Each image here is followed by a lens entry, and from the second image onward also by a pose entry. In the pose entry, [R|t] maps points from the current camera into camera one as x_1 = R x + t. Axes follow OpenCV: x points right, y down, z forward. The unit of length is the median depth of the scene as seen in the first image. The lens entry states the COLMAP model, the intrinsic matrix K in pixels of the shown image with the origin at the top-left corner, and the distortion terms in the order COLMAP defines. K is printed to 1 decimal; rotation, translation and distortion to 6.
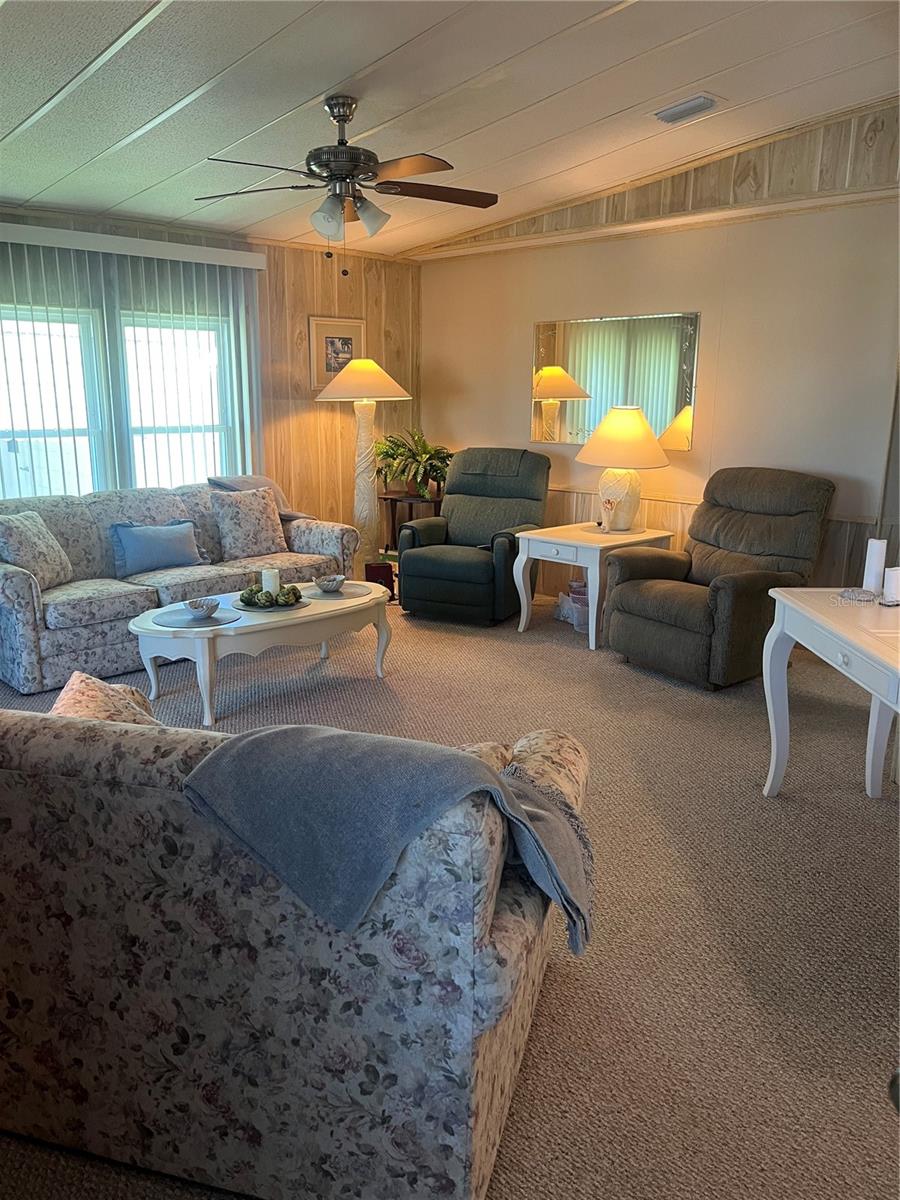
lens RADIAL K [[914.5, 0, 449.2], [0, 914.5, 596.7], [0, 0, 1]] dist [0.001227, 0.003883]
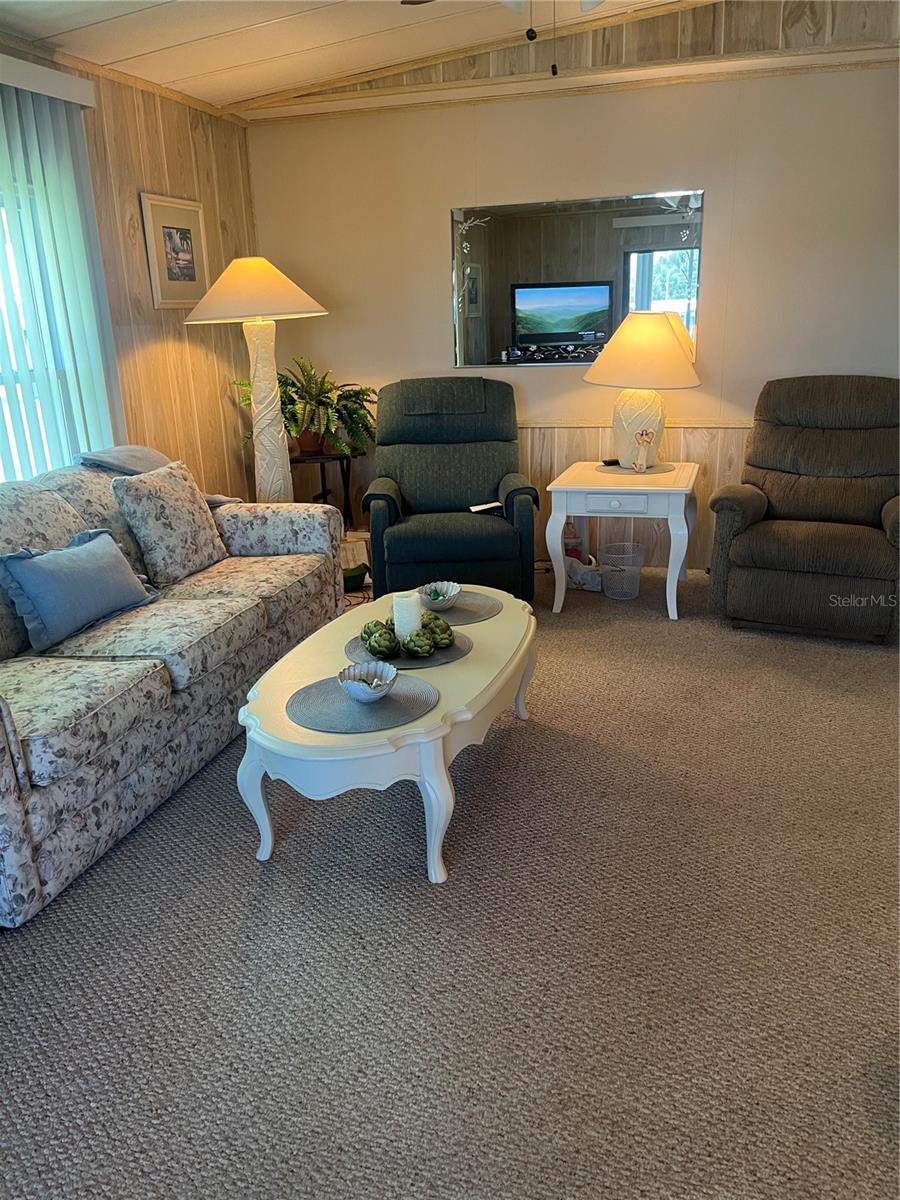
lens RADIAL K [[902.2, 0, 448.6], [0, 902.2, 607.6], [0, 0, 1]] dist [0.065175, -0.106035]
pose [[0.874016, -0.180007, 0.451325, -0.354768], [0.142909, 0.982996, 0.115308, -0.068700], [-0.464407, -0.036283, 0.884878, 0.363248]]
